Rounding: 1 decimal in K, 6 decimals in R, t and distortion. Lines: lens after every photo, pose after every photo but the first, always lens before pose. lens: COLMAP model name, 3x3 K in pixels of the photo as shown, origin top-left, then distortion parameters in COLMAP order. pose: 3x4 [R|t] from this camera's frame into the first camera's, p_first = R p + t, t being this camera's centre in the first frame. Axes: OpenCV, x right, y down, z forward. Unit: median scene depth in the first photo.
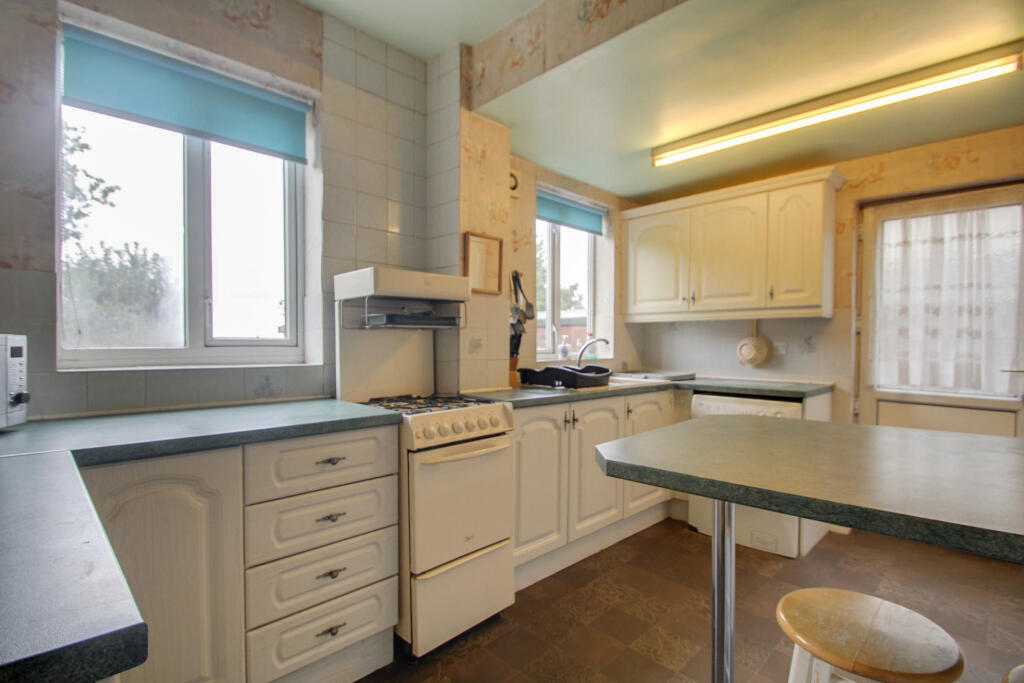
lens RADIAL K [[472.6, 0, 512.6], [0, 472.6, 348.3], [0, 0, 1]] dist [-0.000579, -0.001010]
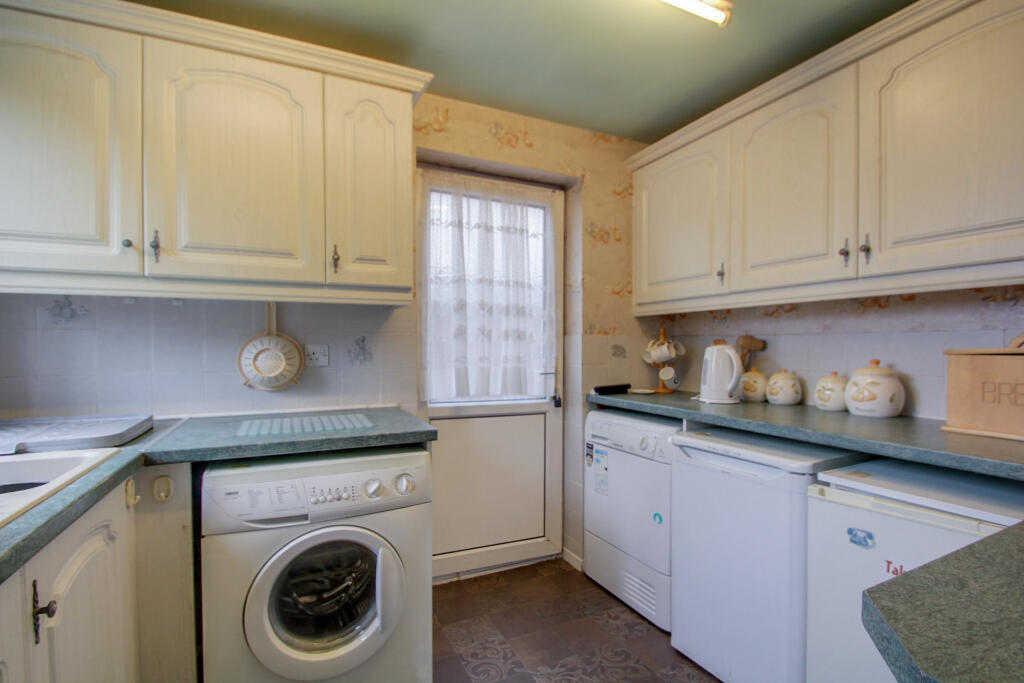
lens RADIAL K [[461.9, 0, 514.0], [0, 461.9, 360.9], [0, 0, 1]] dist [-0.000168, -0.006748]
pose [[0.298809, -0.034955, 0.953673, 0.089860], [0.017802, 0.999359, 0.031052, -0.009189], [-0.954147, 0.007699, 0.299240, 0.682233]]
